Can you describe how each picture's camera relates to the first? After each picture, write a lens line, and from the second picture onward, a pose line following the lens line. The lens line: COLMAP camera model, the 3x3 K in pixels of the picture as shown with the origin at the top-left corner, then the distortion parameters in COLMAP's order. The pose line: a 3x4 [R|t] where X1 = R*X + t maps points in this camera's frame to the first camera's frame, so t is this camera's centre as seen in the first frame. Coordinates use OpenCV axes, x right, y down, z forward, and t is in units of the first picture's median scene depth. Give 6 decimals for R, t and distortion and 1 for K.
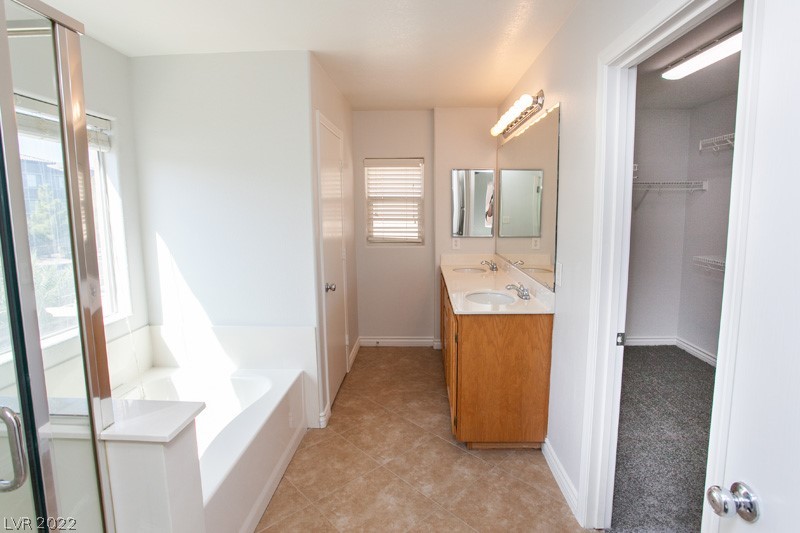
lens RADIAL K [[397.7, 0, 399.1], [0, 397.7, 246.4], [0, 0, 1]] dist [-0.066444, 0.039558]
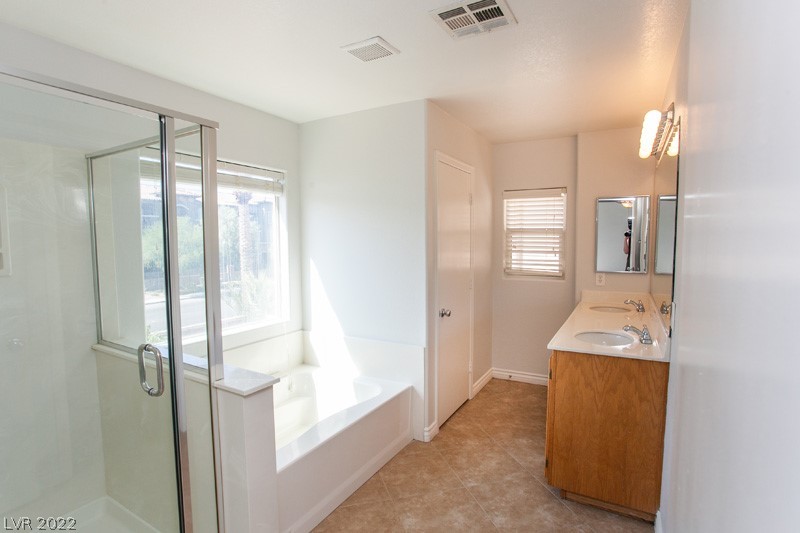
lens RADIAL K [[402.0, 0, 393.9], [0, 402.0, 265.4], [0, 0, 1]] dist [-0.003812, 0.000043]
pose [[0.892042, 0.031567, -0.450849, 0.211935], [-0.046576, 0.998667, -0.022232, 0.005299], [0.449546, 0.040830, 0.892323, -0.049432]]
